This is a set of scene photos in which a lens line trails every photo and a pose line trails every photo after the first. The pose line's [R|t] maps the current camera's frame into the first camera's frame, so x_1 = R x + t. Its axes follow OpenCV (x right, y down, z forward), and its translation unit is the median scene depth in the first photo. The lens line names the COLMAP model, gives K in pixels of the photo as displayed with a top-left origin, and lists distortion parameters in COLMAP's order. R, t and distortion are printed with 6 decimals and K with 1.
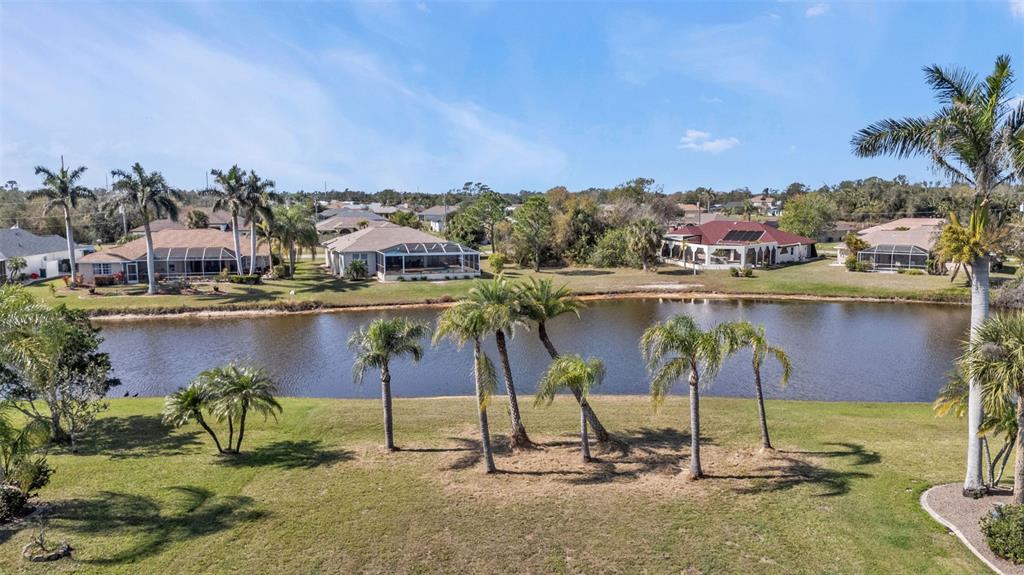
lens RADIAL K [[748.3, 0, 512.0], [0, 748.3, 287.5], [0, 0, 1]] dist [0.079525, -0.074712]
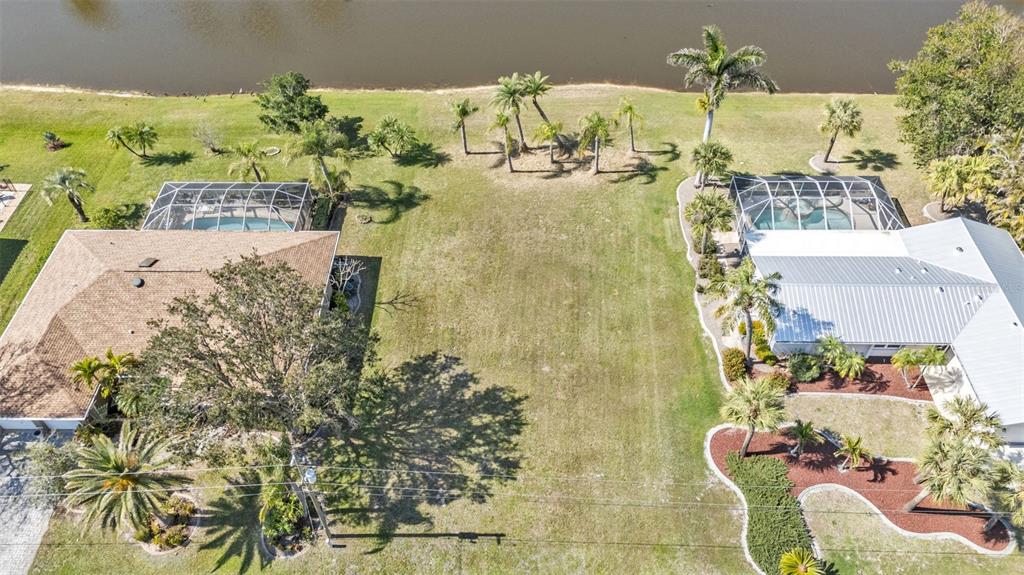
lens RADIAL K [[748.3, 0, 512.0], [0, 748.3, 287.5], [0, 0, 1]] dist [0.079525, -0.074712]
pose [[0.999964, -0.008311, -0.001464, -0.008632], [0.007271, 0.760492, 0.649307, -0.338946], [-0.004283, -0.649294, 0.760525, -0.350964]]
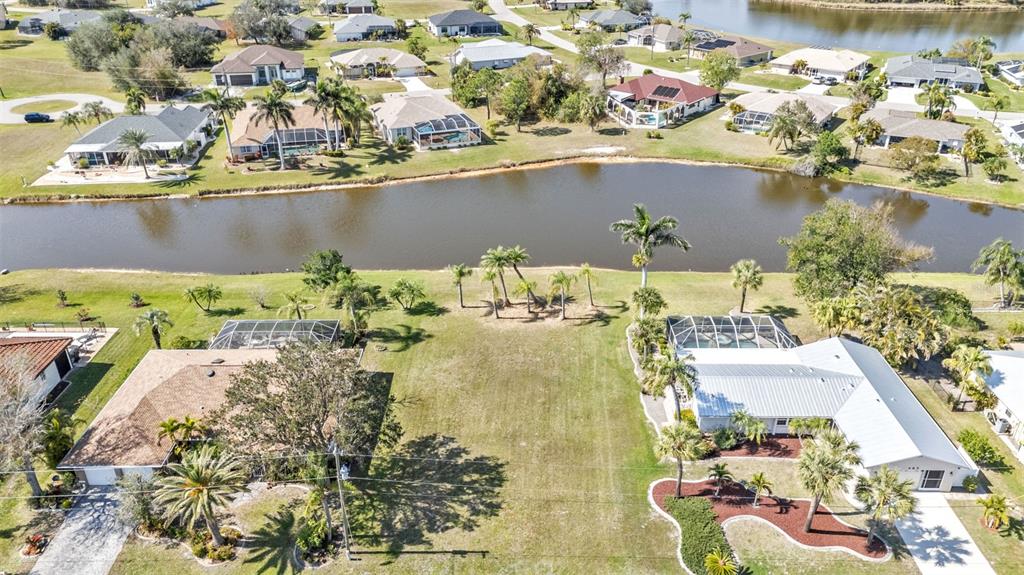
lens RADIAL K [[751.5, 0, 512.3], [0, 751.5, 281.9], [0, 0, 1]] dist [0.073261, -0.066613]
pose [[0.999869, -0.008639, 0.013706, -0.002522], [0.003268, 0.936122, 0.351661, -0.318662], [-0.015868, -0.351570, 0.936027, -0.596466]]
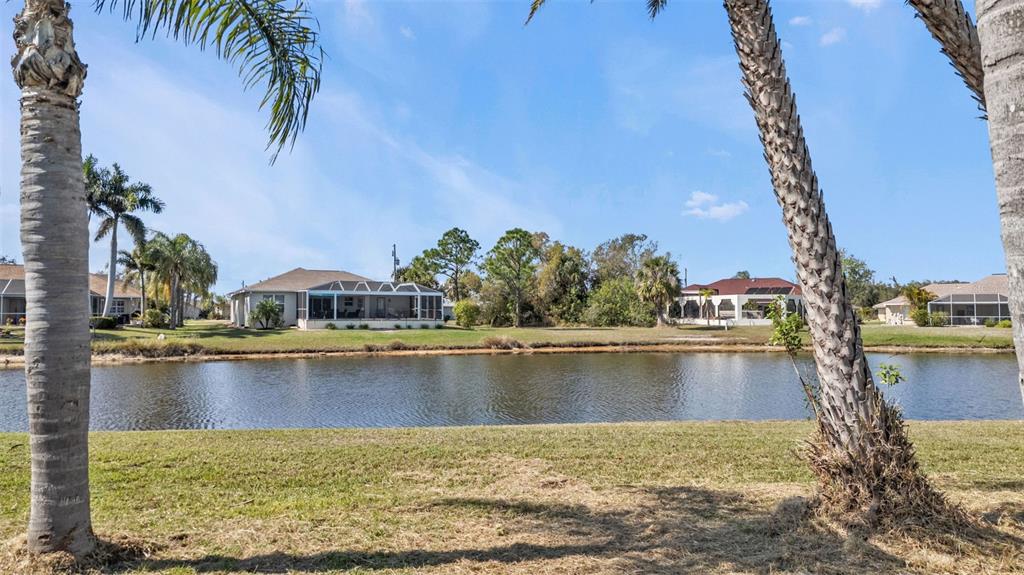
lens RADIAL K [[748.3, 0, 512.0], [0, 748.3, 287.5], [0, 0, 1]] dist [0.079525, -0.074712]
pose [[0.997437, 0.004006, 0.071444, -0.030930], [0.007233, 0.987674, -0.156359, 0.067608], [-0.071189, 0.156475, 0.985113, 0.303976]]
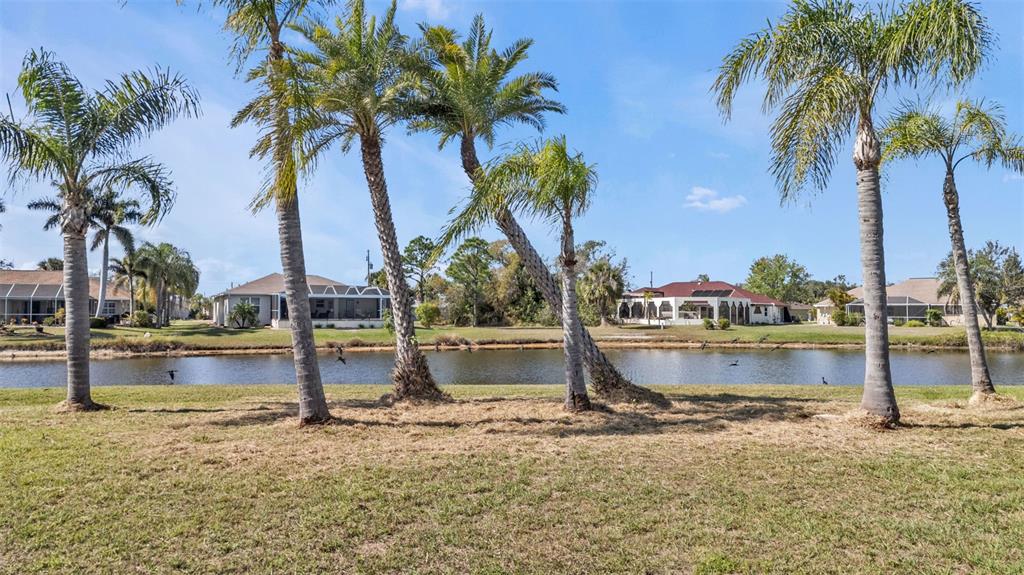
lens RADIAL K [[748.3, 0, 512.0], [0, 748.3, 287.5], [0, 0, 1]] dist [0.079525, -0.074712]
pose [[0.996939, 0.004167, 0.078071, 0.011856], [0.008146, 0.987607, -0.156736, 0.078634], [-0.077757, 0.156892, 0.984550, 0.209817]]
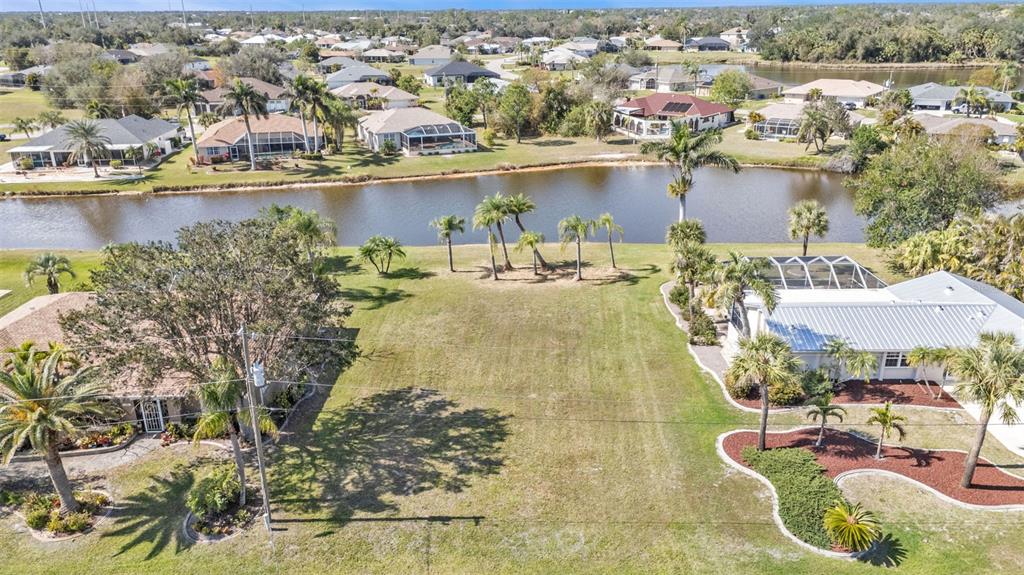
lens RADIAL K [[751.5, 0, 512.3], [0, 751.5, 281.9], [0, 0, 1]] dist [0.073261, -0.066613]
pose [[0.999731, -0.015965, 0.016810, -0.005286], [0.011815, 0.974734, 0.223056, -0.095181], [-0.019946, -0.222797, 0.974661, -0.452018]]
